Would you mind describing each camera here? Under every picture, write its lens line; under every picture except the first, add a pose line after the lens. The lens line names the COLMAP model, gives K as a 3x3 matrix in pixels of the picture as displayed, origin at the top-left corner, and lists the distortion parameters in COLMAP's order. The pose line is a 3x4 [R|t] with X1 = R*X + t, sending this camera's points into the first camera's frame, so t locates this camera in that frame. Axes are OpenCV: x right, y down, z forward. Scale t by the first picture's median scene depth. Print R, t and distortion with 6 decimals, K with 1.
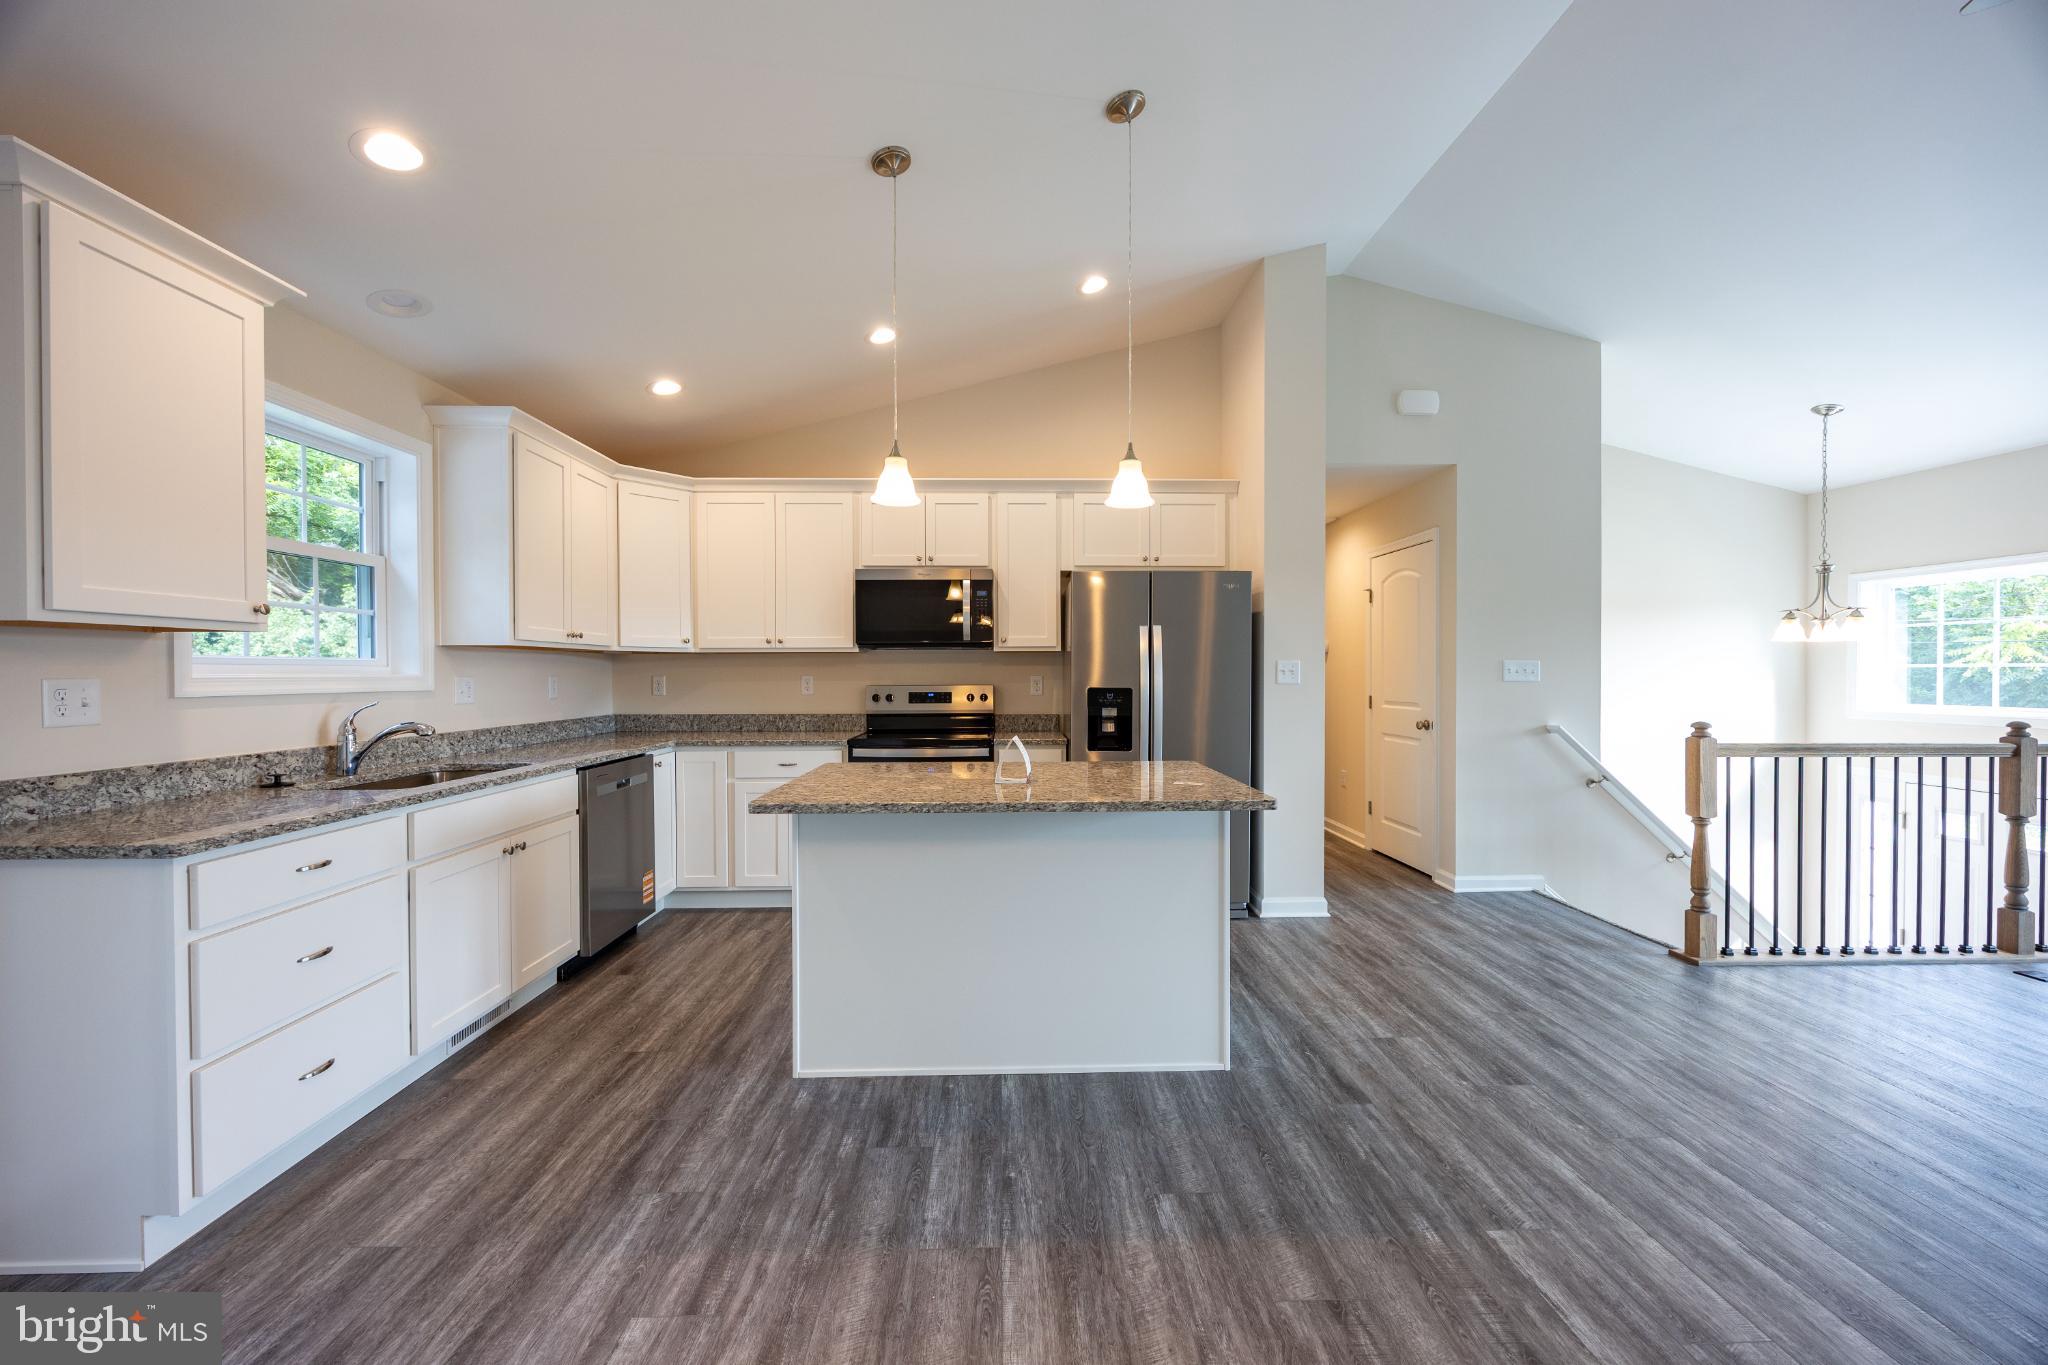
lens RADIAL K [[780.0, 0, 1016.2], [0, 780.0, 677.2], [0, 0, 1]] dist [-0.000459, -0.000129]
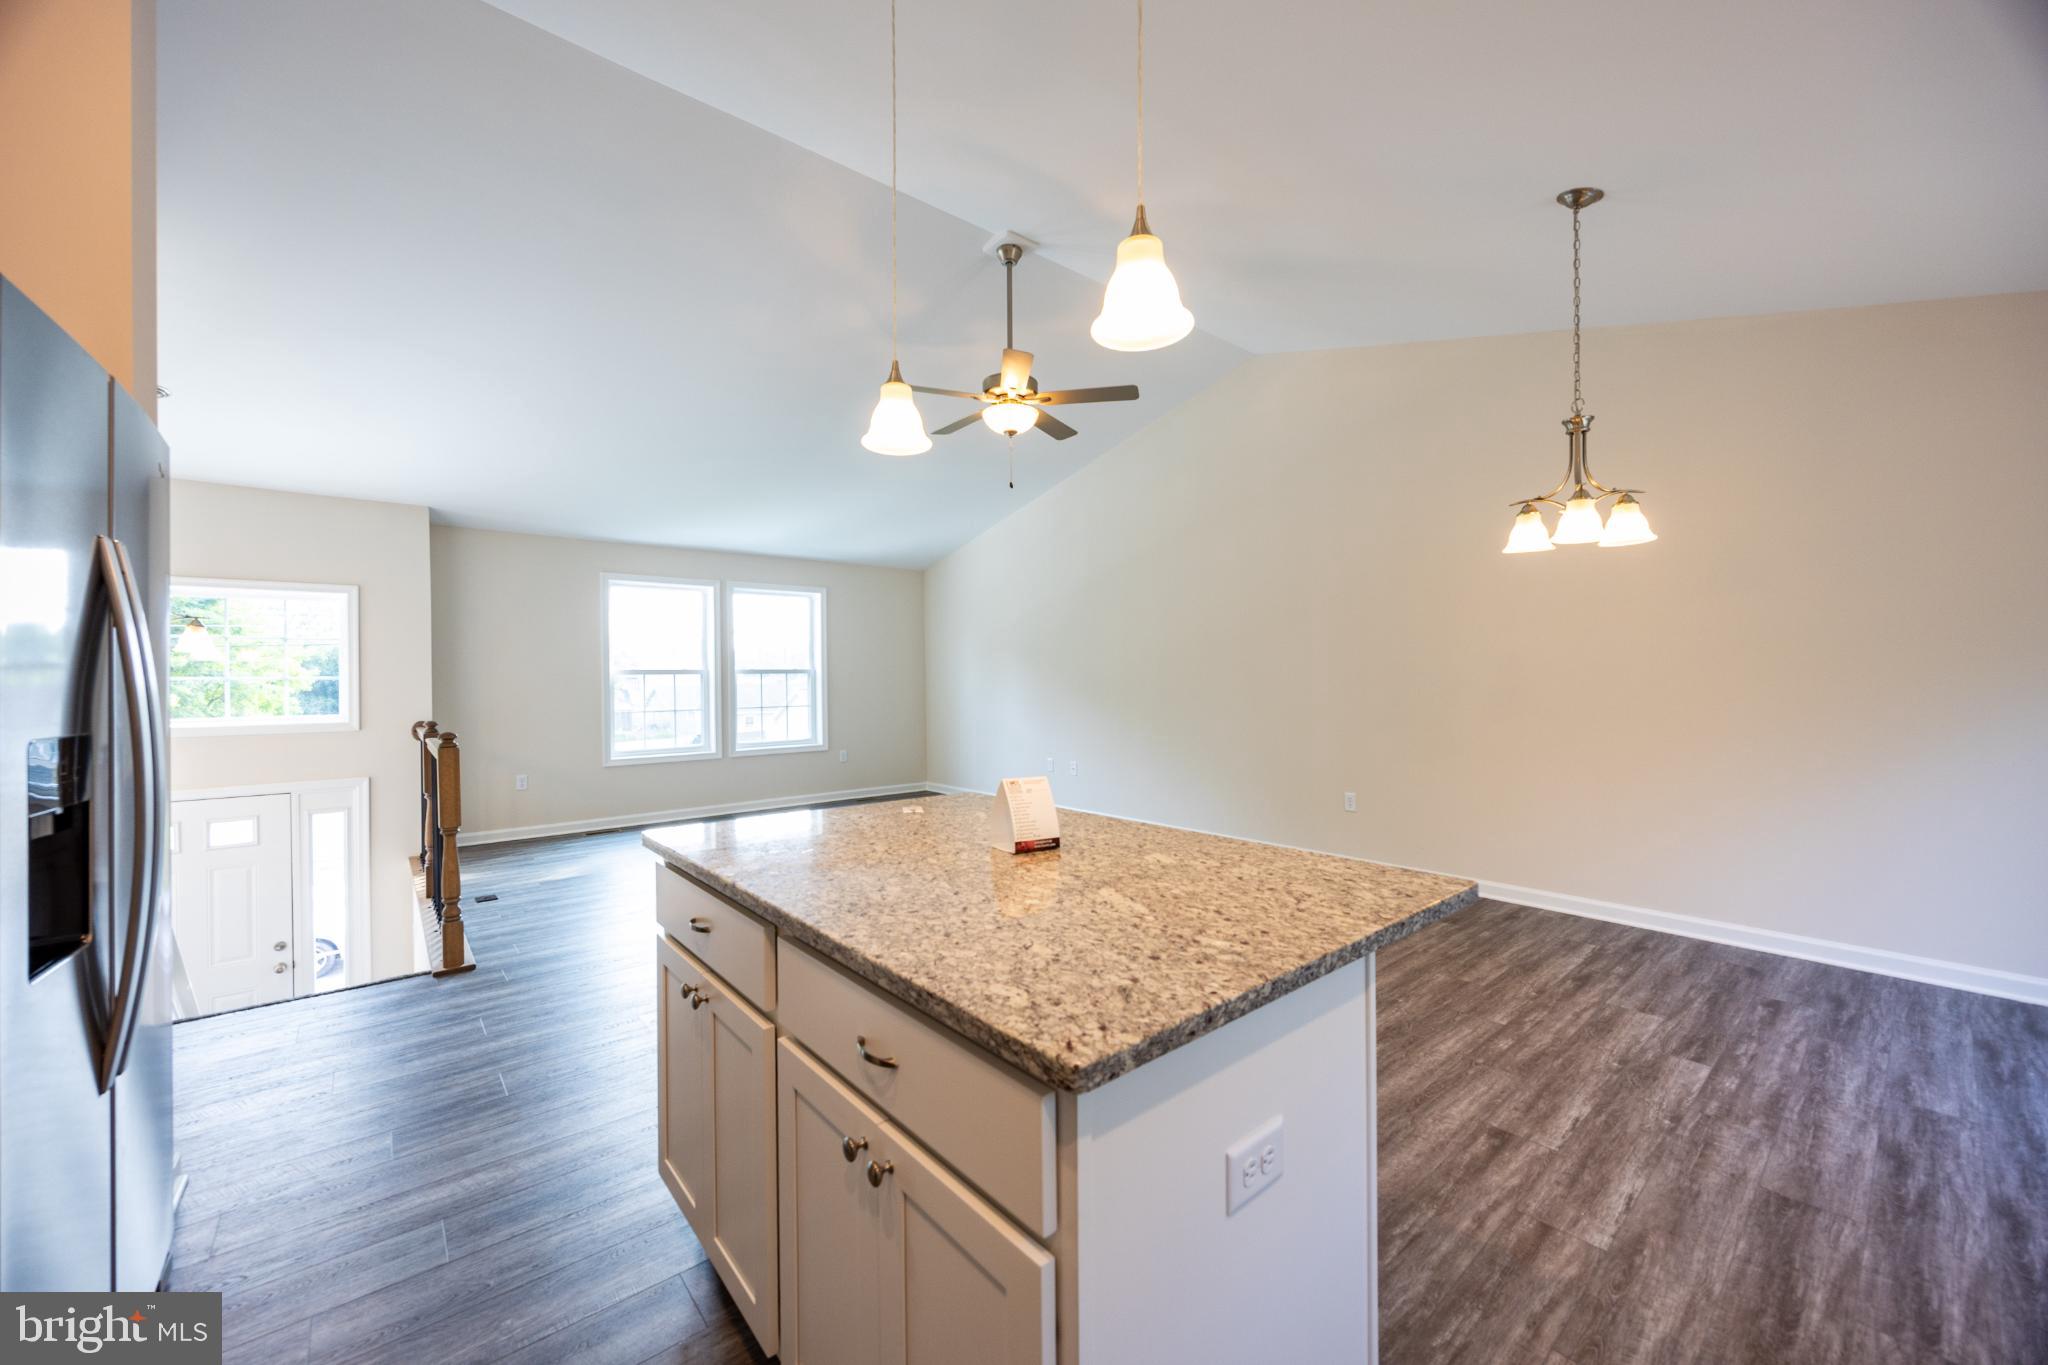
lens RADIAL K [[780.0, 0, 1025.1], [0, 780.0, 680.4], [0, 0, 1]] dist [-0.000459, -0.000129]
pose [[-0.633379, 0.004895, 0.773826, -0.490612], [0.010203, 0.999946, 0.002026, -0.004486], [-0.773774, 0.009179, -0.633395, 1.379967]]
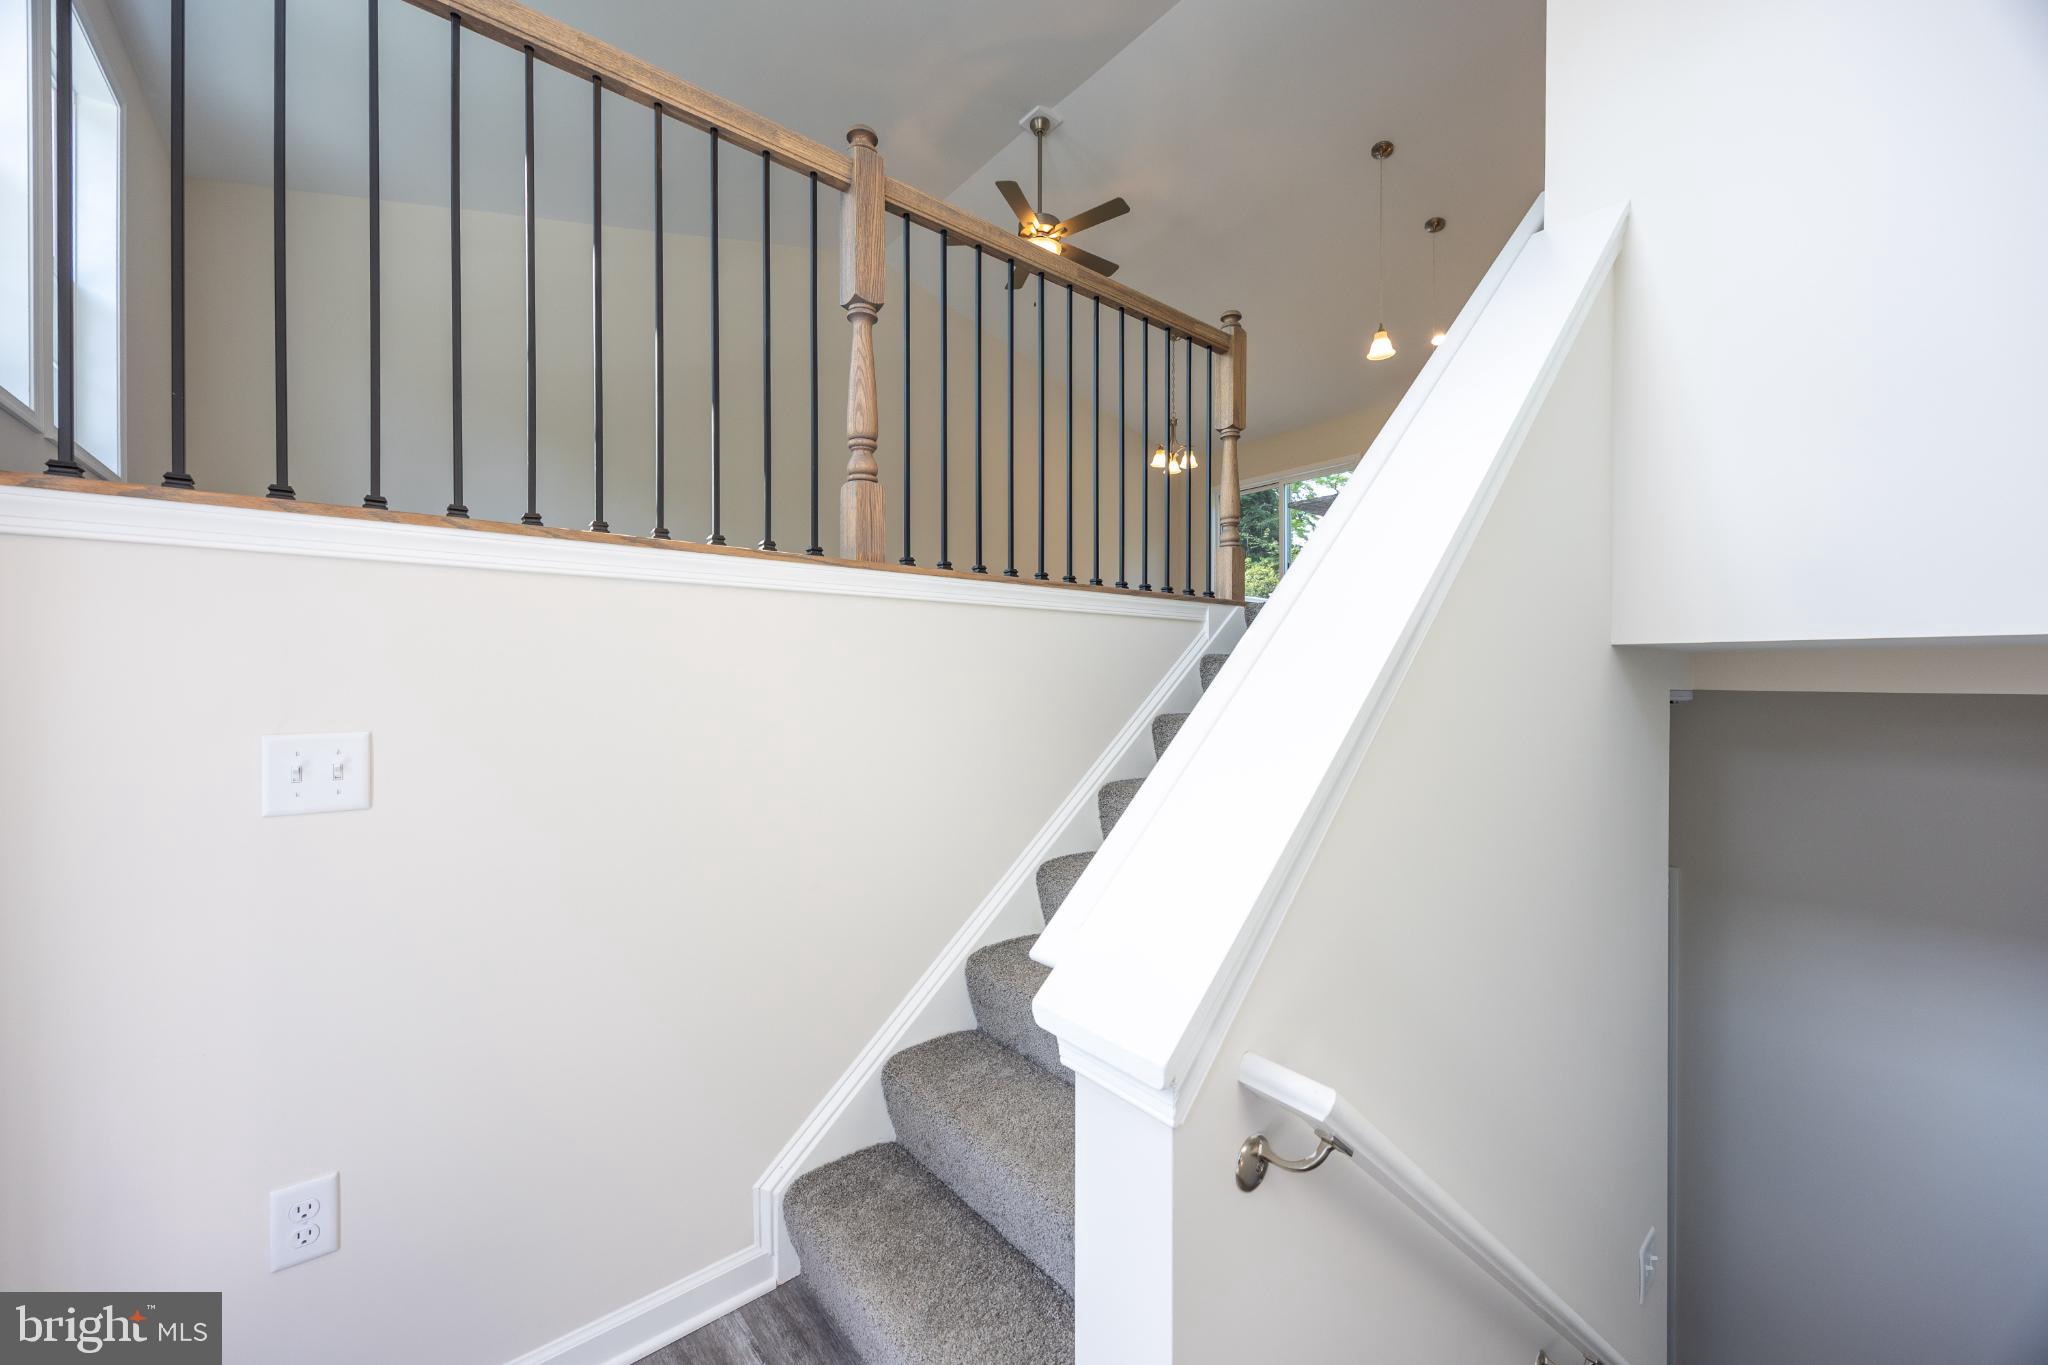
lens RADIAL K [[780.0, 0, 1027.6], [0, 780.0, 680.2], [0, 0, 1]] dist [-0.000459, -0.000129]
pose [[-0.777385, 0.006394, -0.628993, 1.997477], [0.000905, 0.999959, 0.009048, 0.537395], [0.629025, 0.006464, -0.777358, 1.924664]]
